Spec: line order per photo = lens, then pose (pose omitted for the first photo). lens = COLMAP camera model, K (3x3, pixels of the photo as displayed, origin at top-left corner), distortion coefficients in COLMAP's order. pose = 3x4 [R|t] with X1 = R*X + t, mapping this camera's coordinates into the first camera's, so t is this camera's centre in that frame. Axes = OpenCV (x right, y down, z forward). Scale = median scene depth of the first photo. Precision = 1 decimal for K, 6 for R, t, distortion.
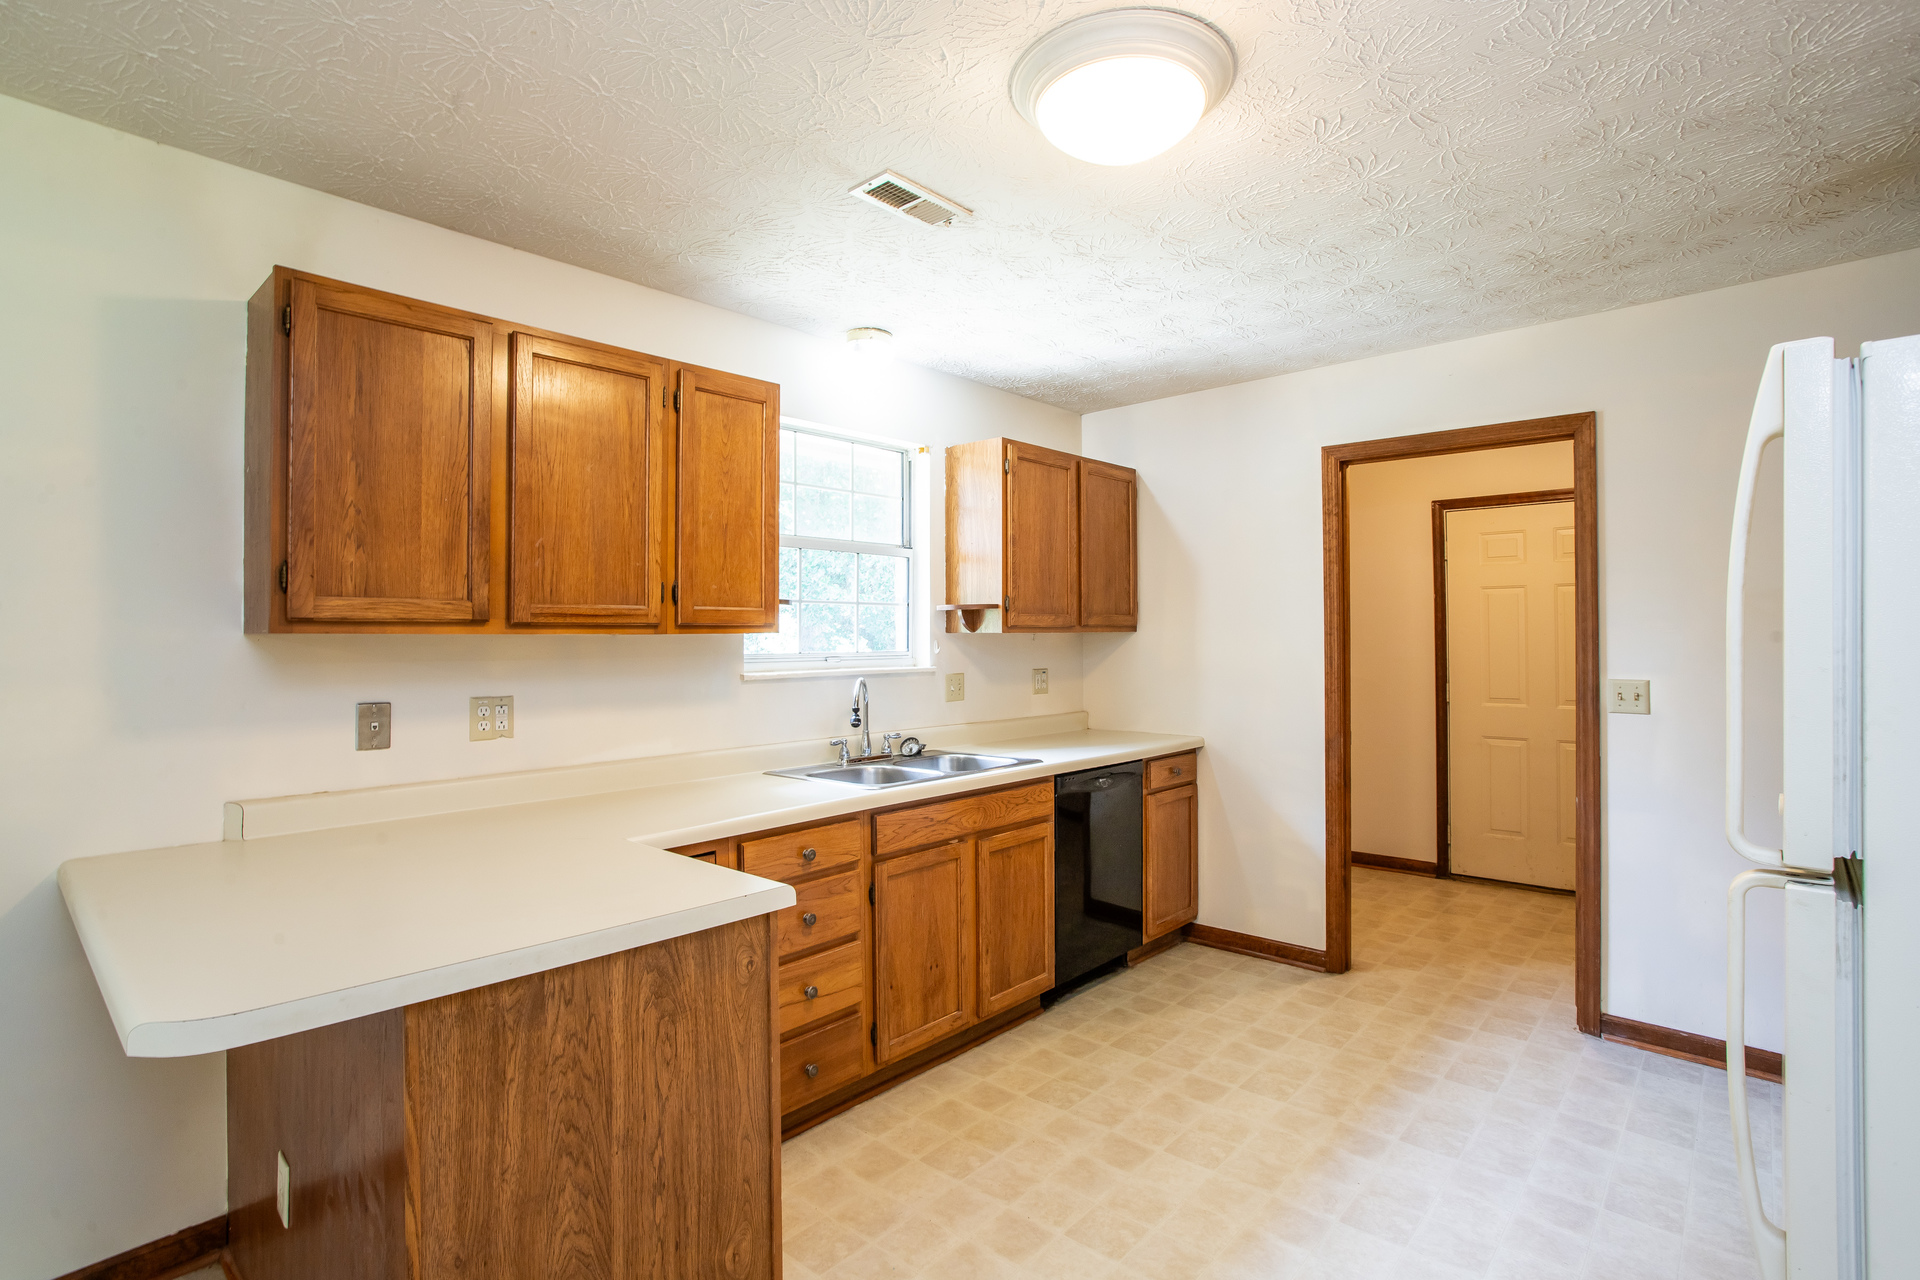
lens RADIAL K [[920.2, 0, 960.0], [0, 920.2, 640.0], [0, 0, 1]] dist [-0.000664, 0.000010]
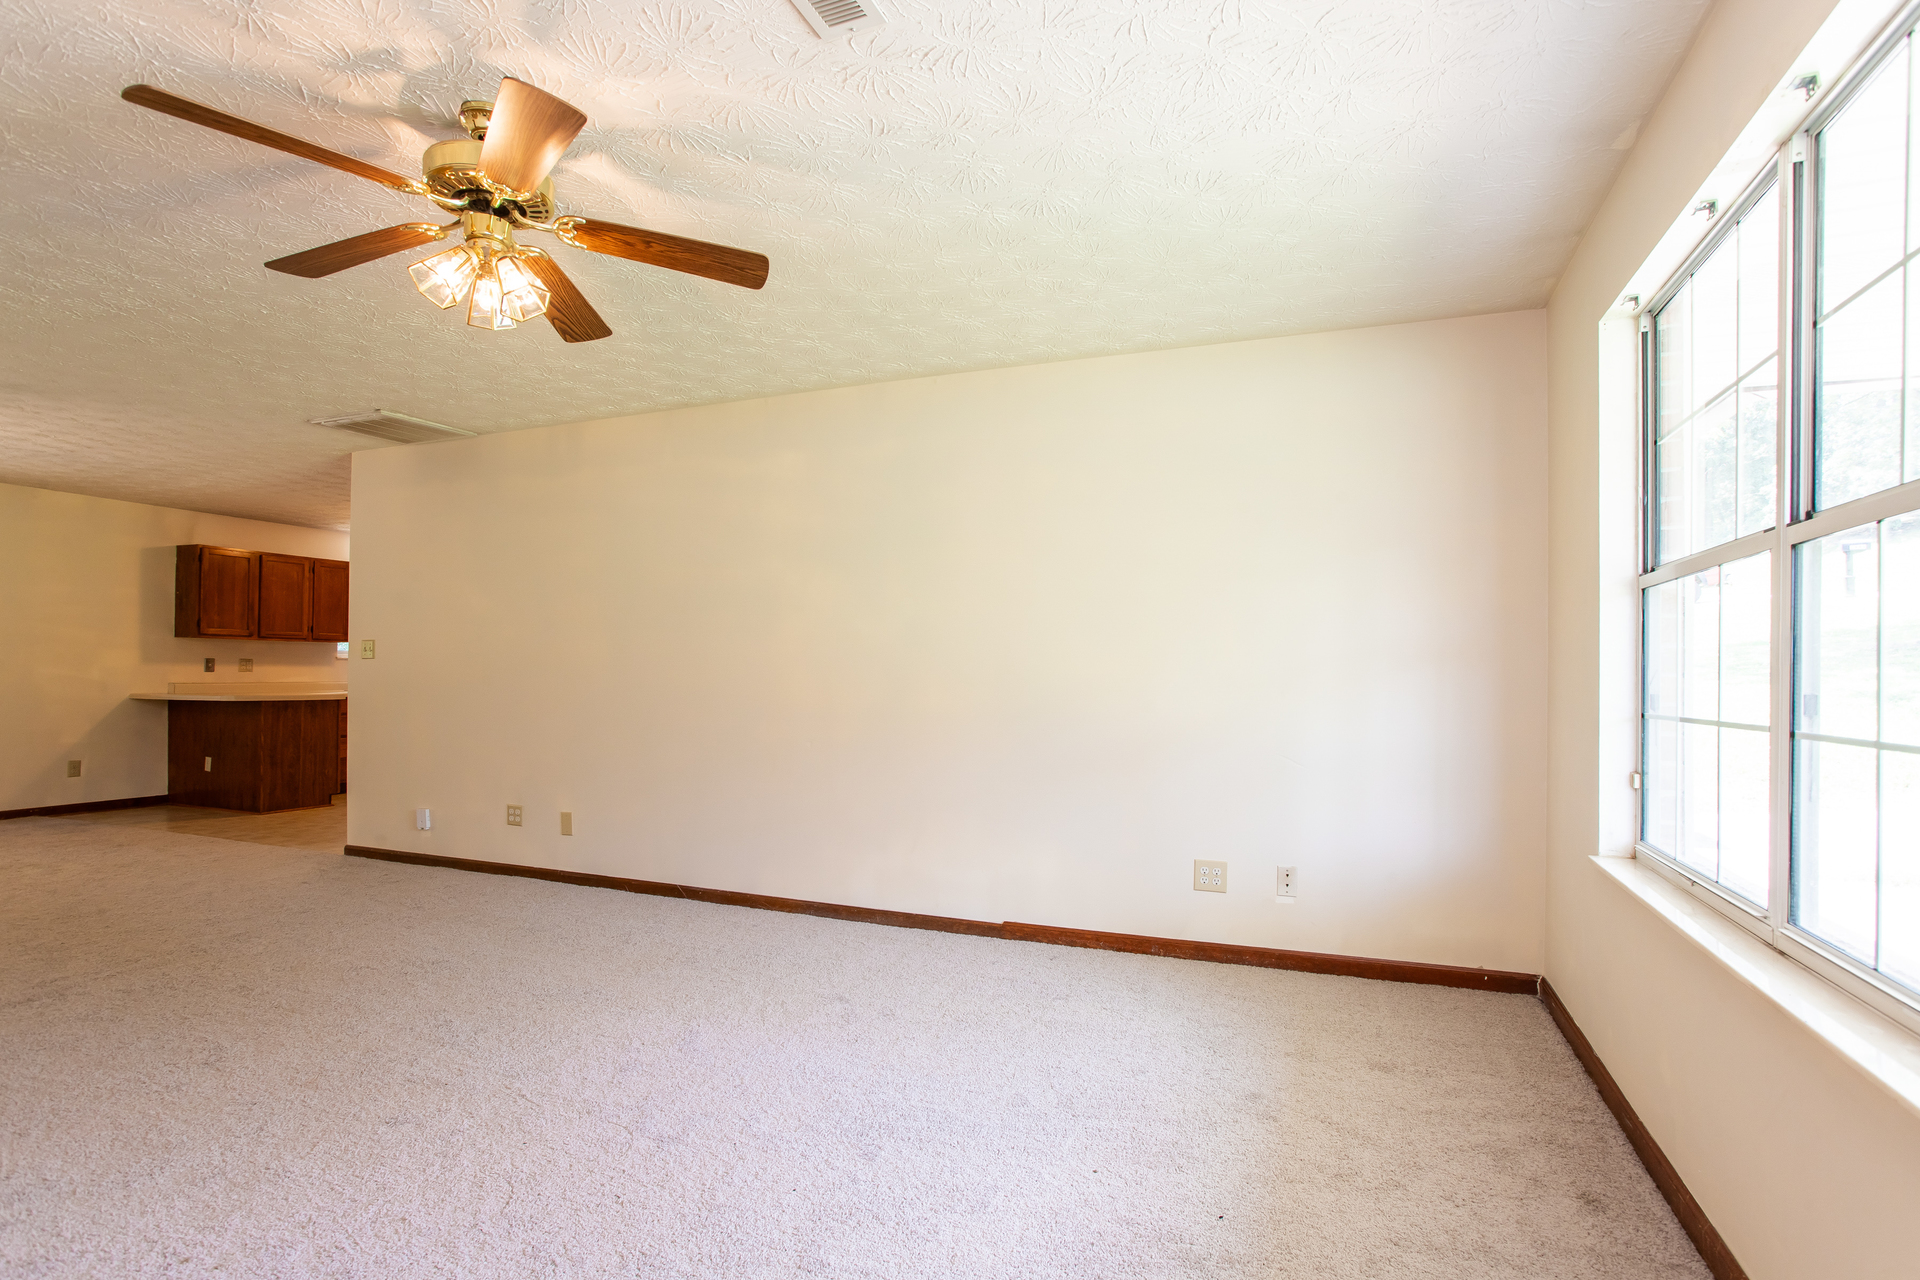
lens RADIAL K [[923.4, 0, 956.2], [0, 923.4, 673.4], [0, 0, 1]] dist [-0.000748, -0.000044]
pose [[0.943225, 0.018578, 0.331633, 0.848810], [-0.020476, 0.999788, 0.002230, 0.059322], [-0.331521, -0.008894, 0.943406, -3.171147]]
